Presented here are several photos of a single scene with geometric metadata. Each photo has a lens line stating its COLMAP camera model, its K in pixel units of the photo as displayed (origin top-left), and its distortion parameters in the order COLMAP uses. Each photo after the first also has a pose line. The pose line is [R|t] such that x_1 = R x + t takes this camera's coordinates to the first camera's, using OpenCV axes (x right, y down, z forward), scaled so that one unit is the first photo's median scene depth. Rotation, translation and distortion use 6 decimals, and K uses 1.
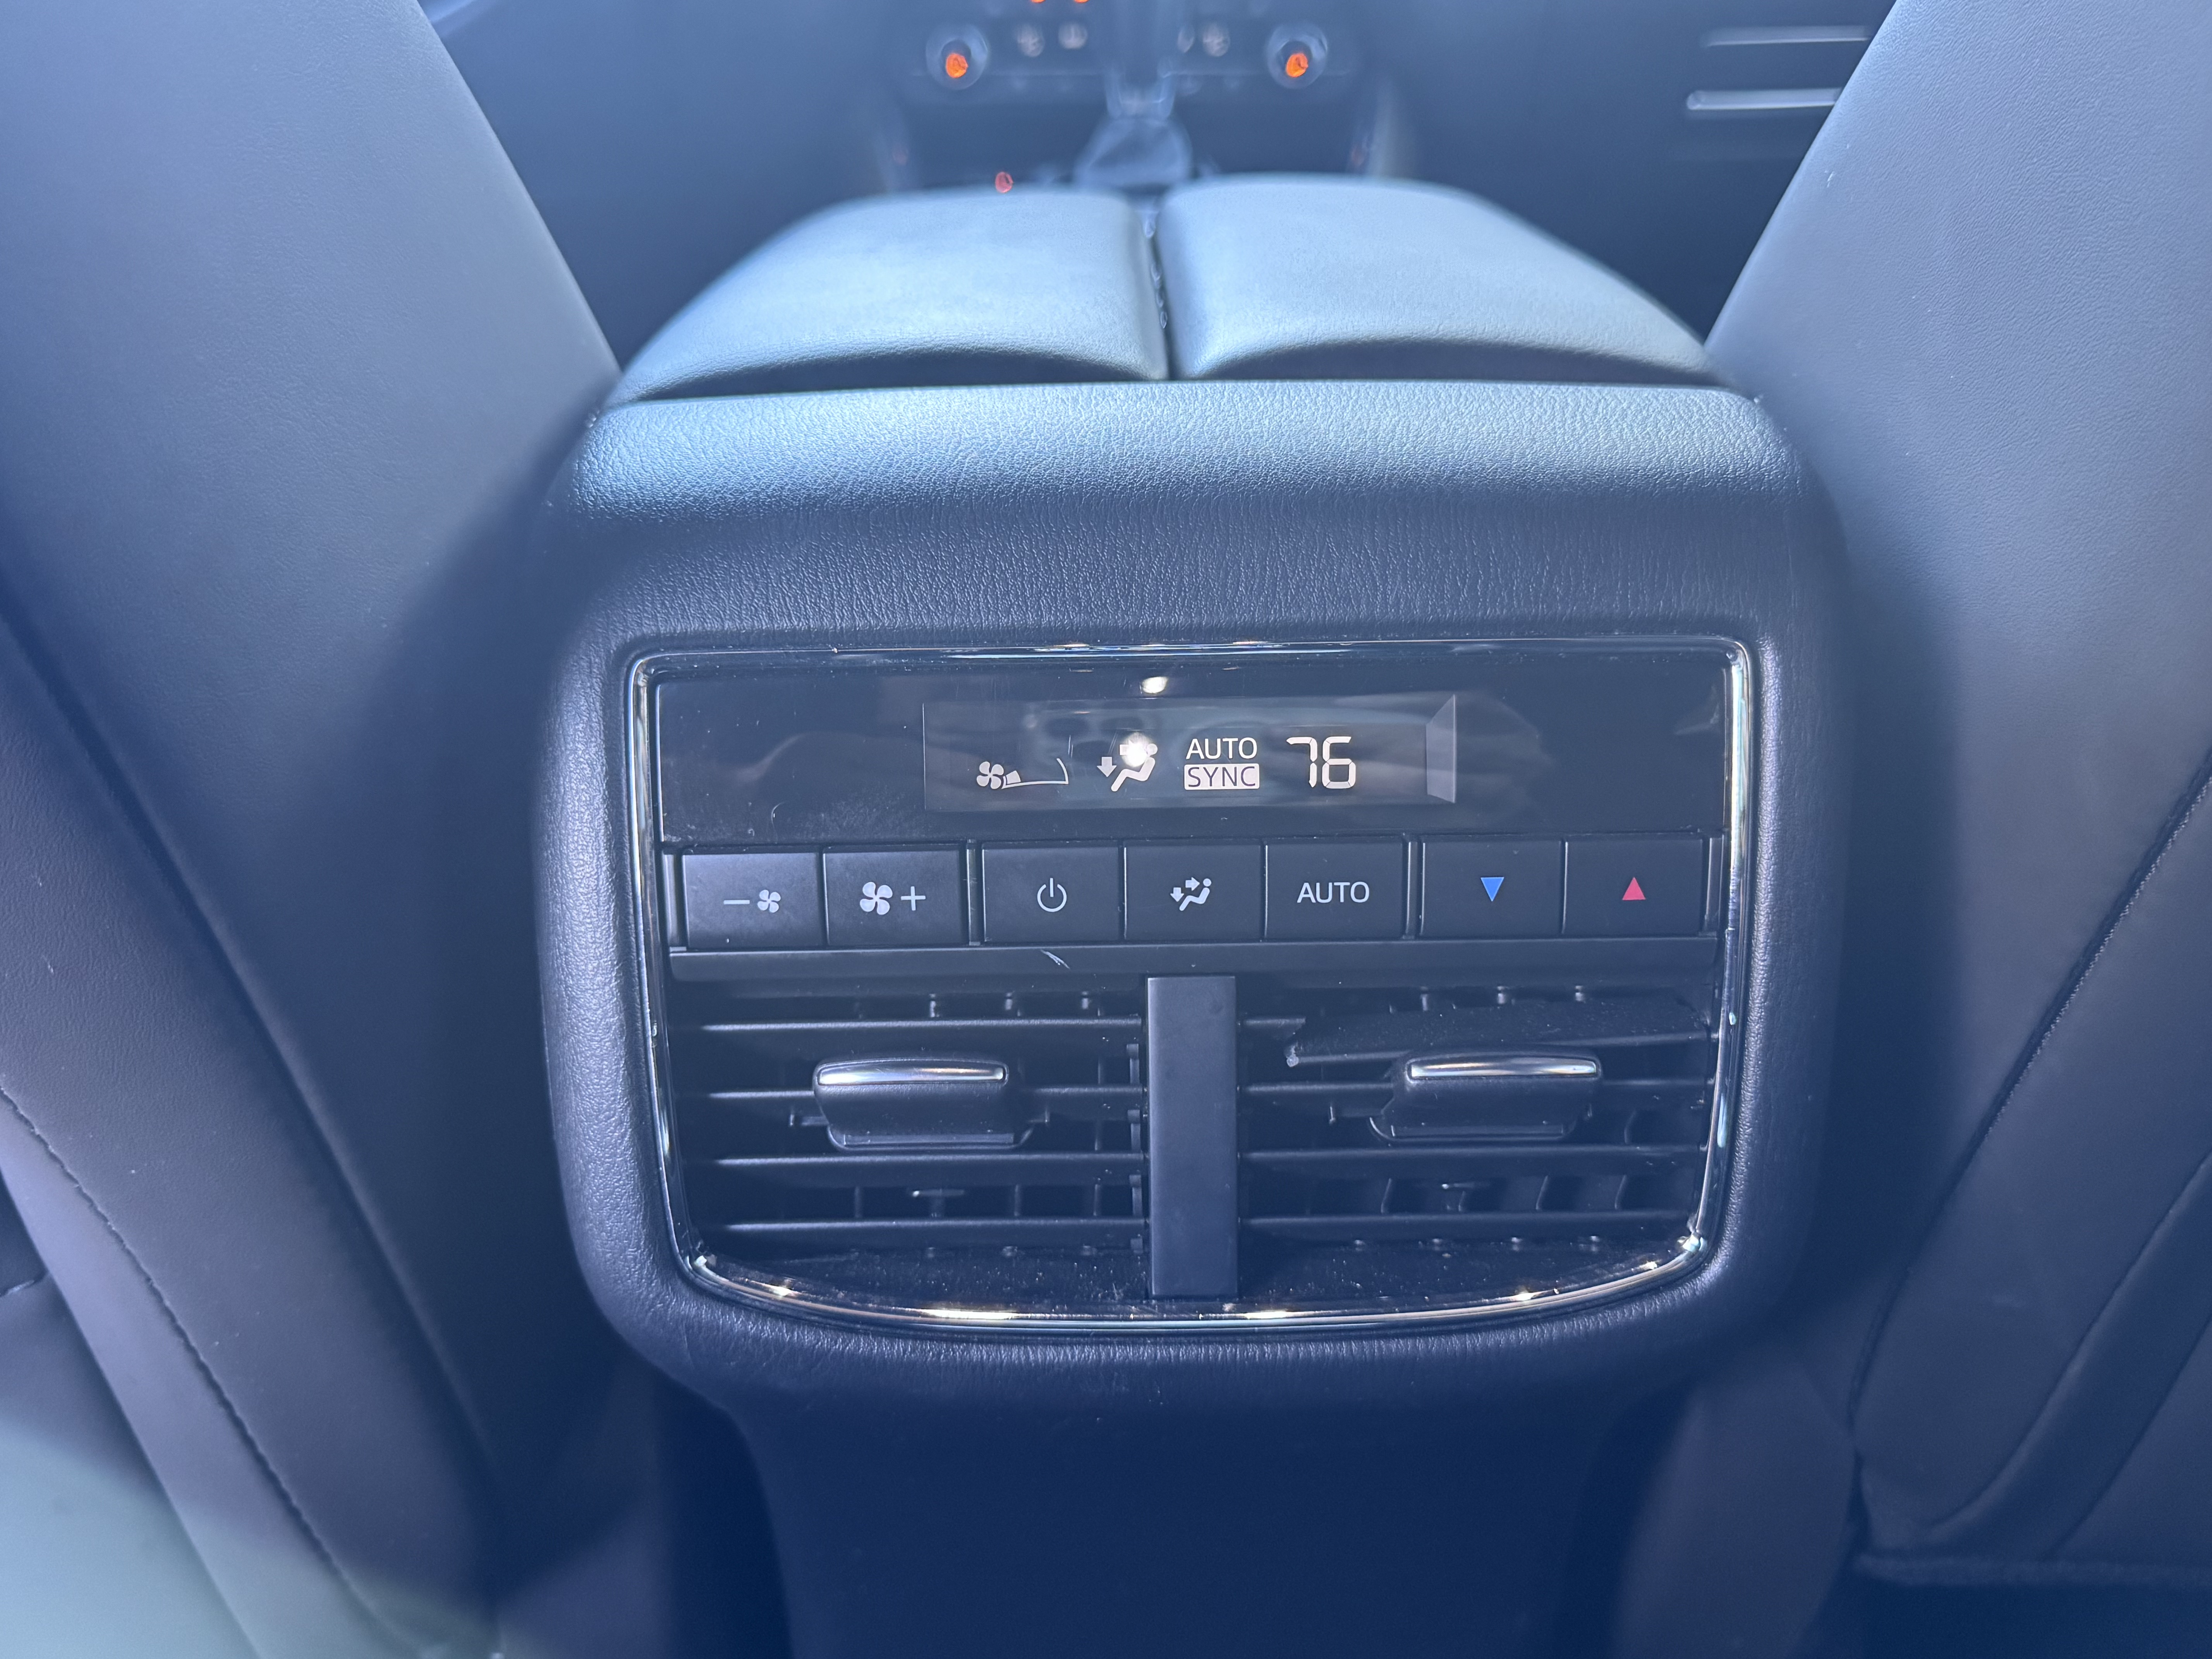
lens RADIAL K [[1878.7, 0, 1103.5], [0, 1878.7, 831.8], [0, 0, 1]] dist [0.021665, -0.020874]
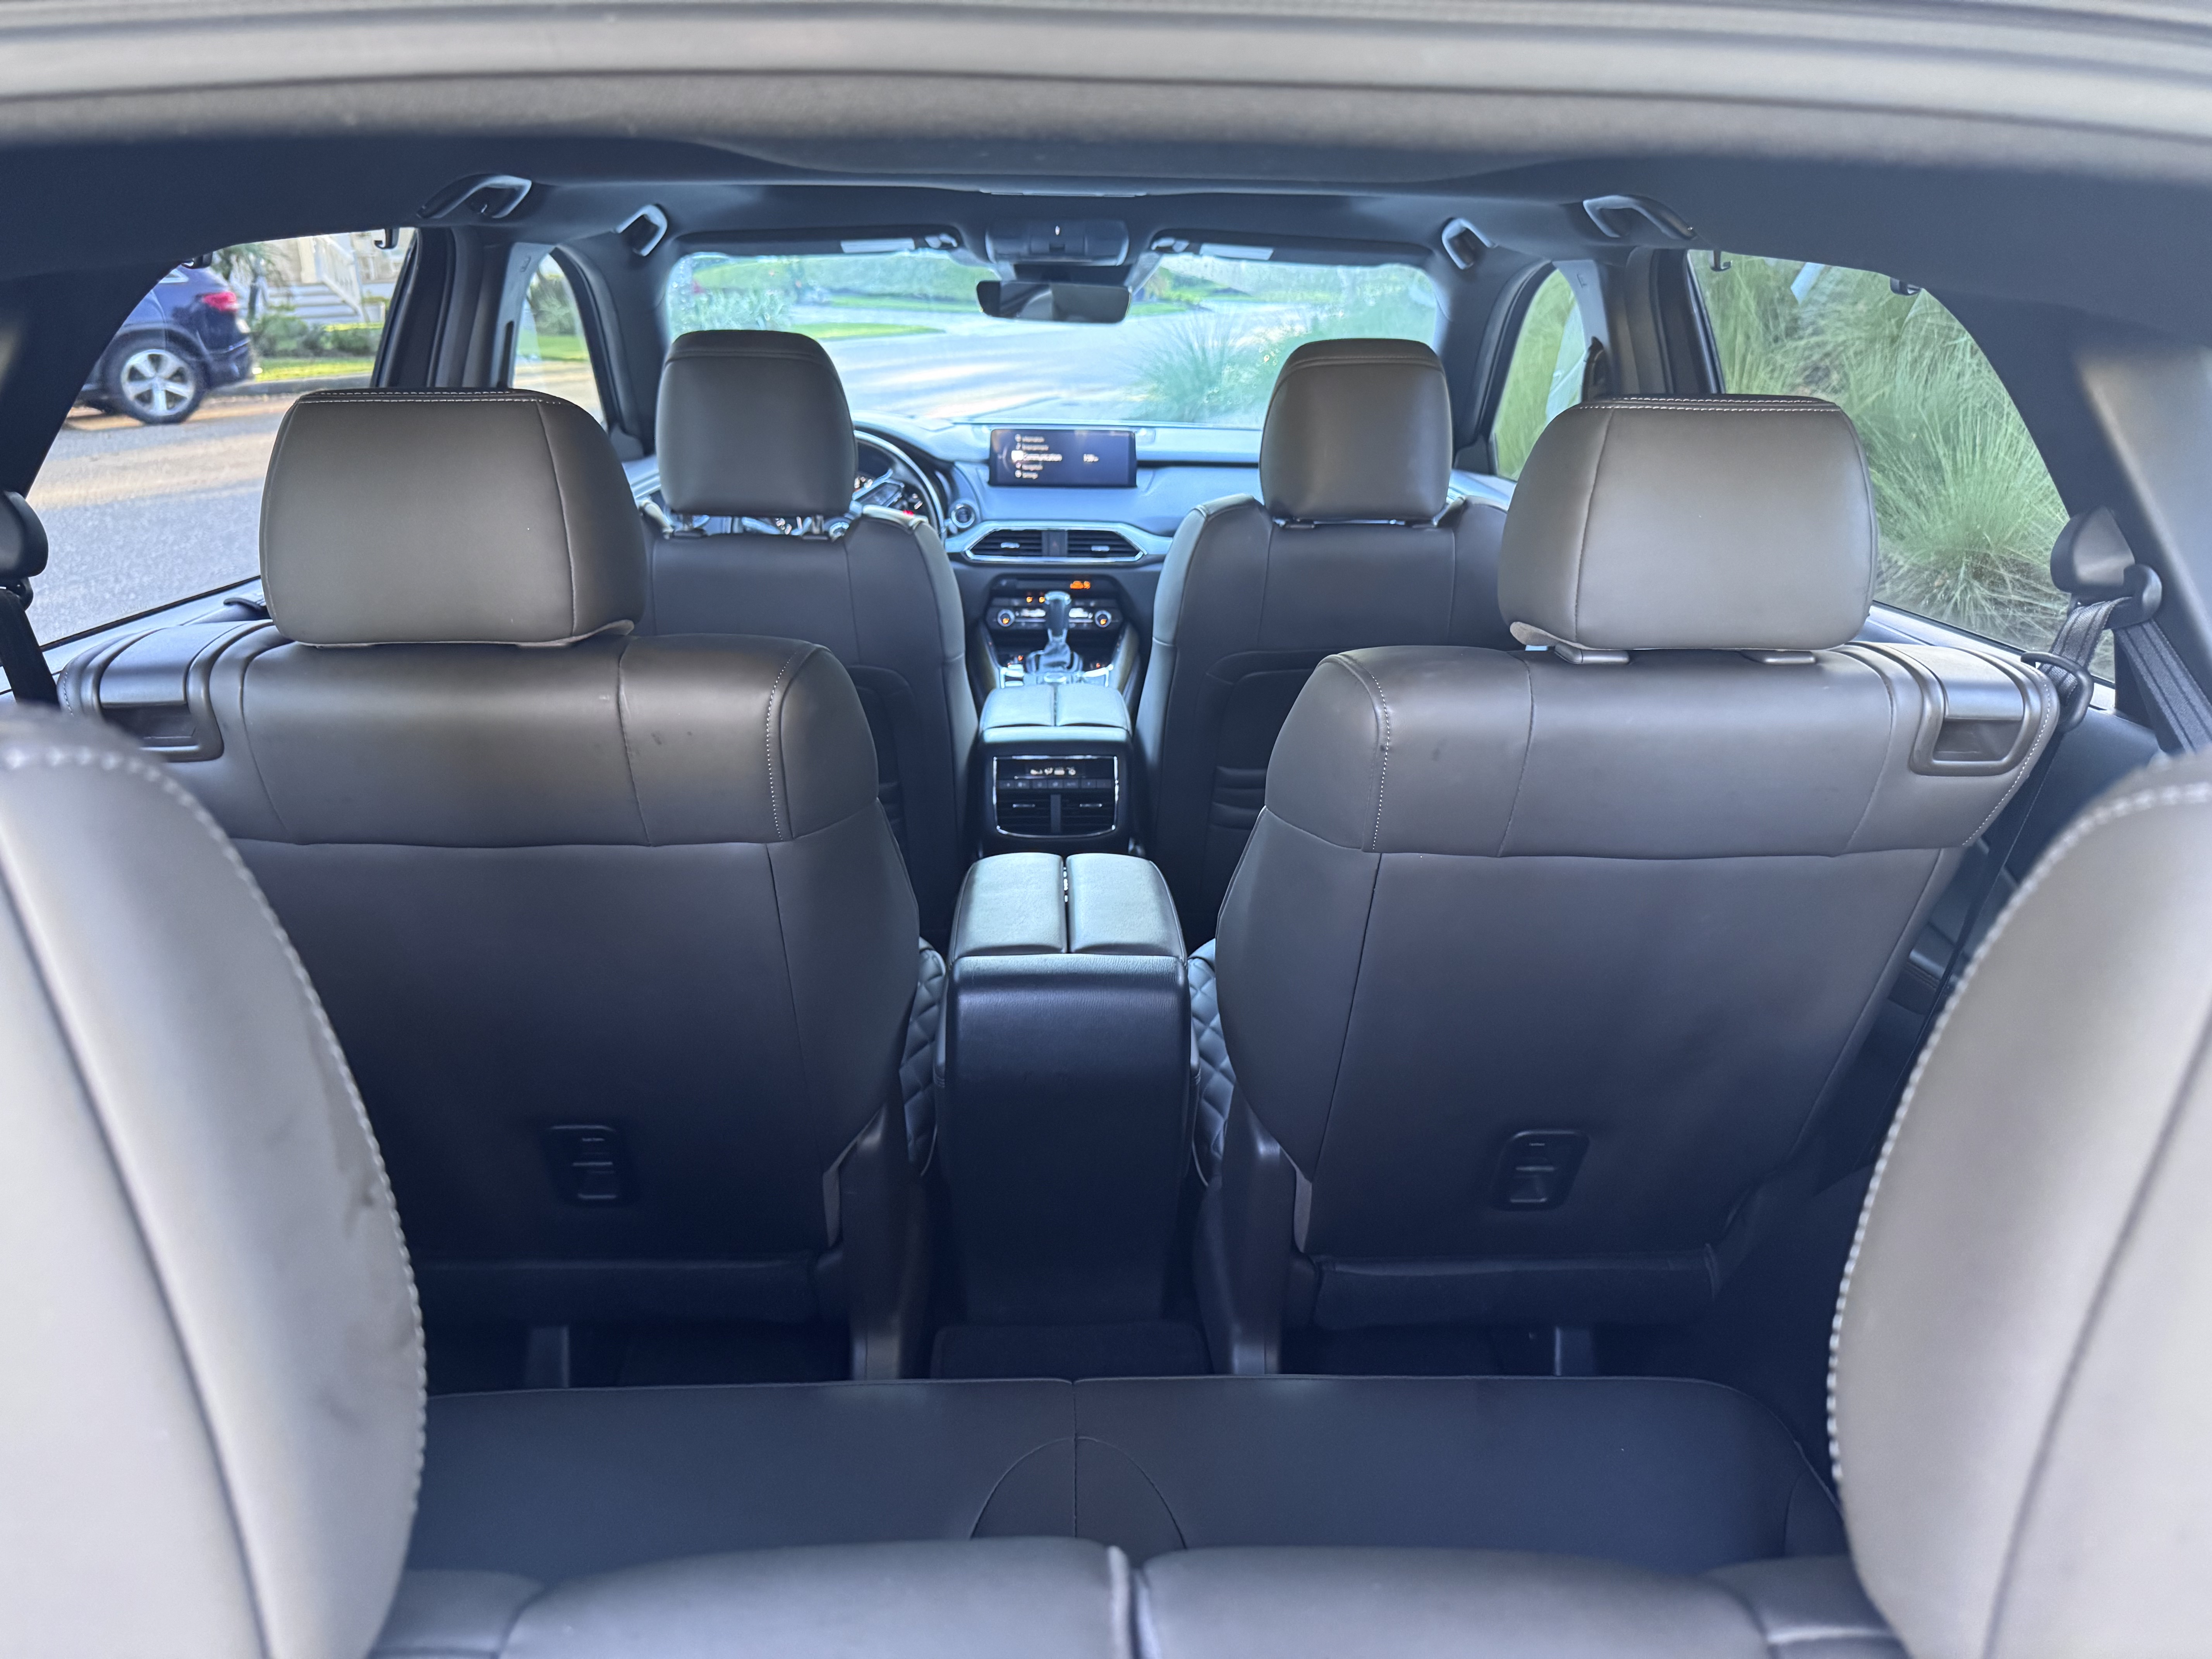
lens RADIAL K [[1521.6, 0, 1109.1], [0, 1521.6, 829.7], [0, 0, 1]] dist [0.005890, 0.002984]
pose [[0.999401, -0.009394, 0.033299, 0.041267], [0.013261, 0.992940, -0.117873, 0.808723], [-0.031956, 0.118244, 0.992470, -4.563210]]
